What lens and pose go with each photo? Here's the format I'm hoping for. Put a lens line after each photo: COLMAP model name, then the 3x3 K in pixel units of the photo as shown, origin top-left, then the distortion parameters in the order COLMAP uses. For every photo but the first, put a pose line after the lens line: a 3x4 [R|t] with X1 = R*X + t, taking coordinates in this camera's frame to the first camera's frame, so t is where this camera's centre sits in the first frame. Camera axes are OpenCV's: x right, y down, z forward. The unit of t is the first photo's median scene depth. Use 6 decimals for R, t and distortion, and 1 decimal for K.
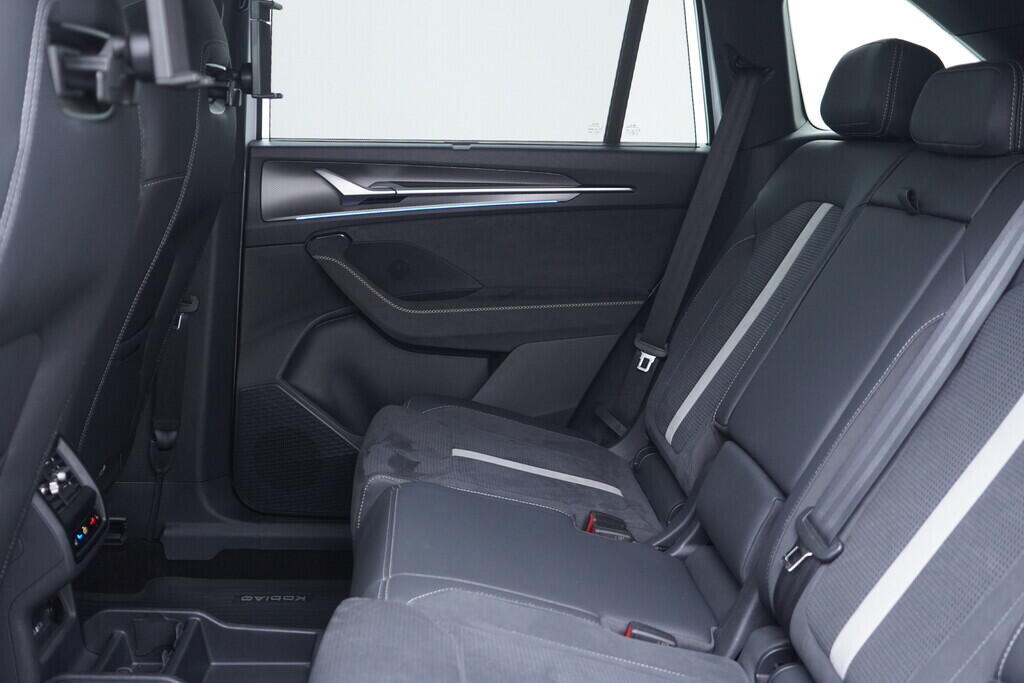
lens RADIAL K [[1041.7, 0, 511.2], [0, 1041.7, 334.1], [0, 0, 1]] dist [-0.001046, 0.000000]
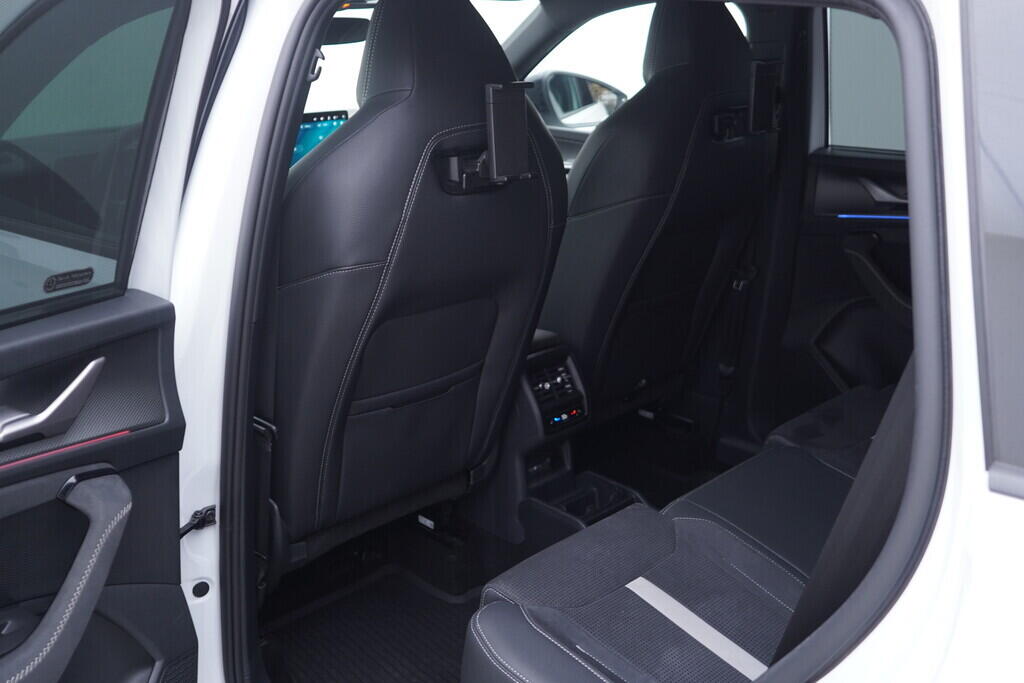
lens RADIAL K [[1041.7, 0, 510.4], [0, 1041.7, 348.3], [0, 0, 1]] dist [-0.001046, 0.000000]
pose [[0.670239, 0.205425, -0.713148, 0.594980], [-0.131532, 0.978596, 0.158270, -0.142185], [0.730397, -0.012276, 0.682913, -0.132983]]
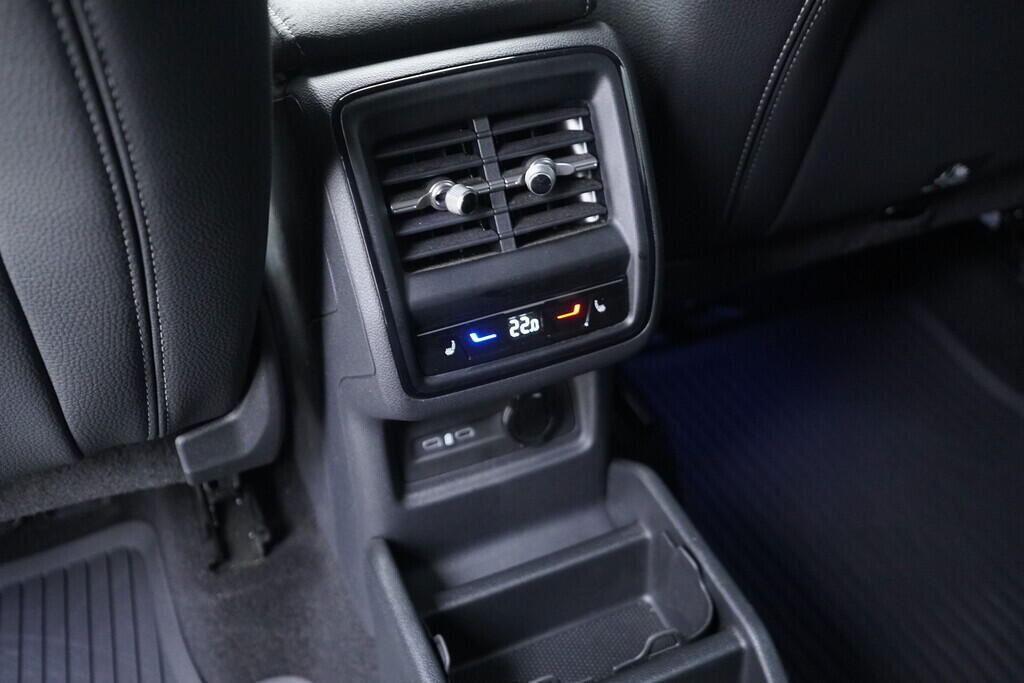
lens RADIAL K [[1041.7, 0, 515.9], [0, 1041.7, 343.6], [0, 0, 1]] dist [-0.001046, 0.000000]
pose [[0.346805, 0.577836, -0.738804, -0.100224], [-0.187994, 0.814530, 0.548816, -0.024970], [0.918904, -0.051442, 0.391113, 0.771621]]
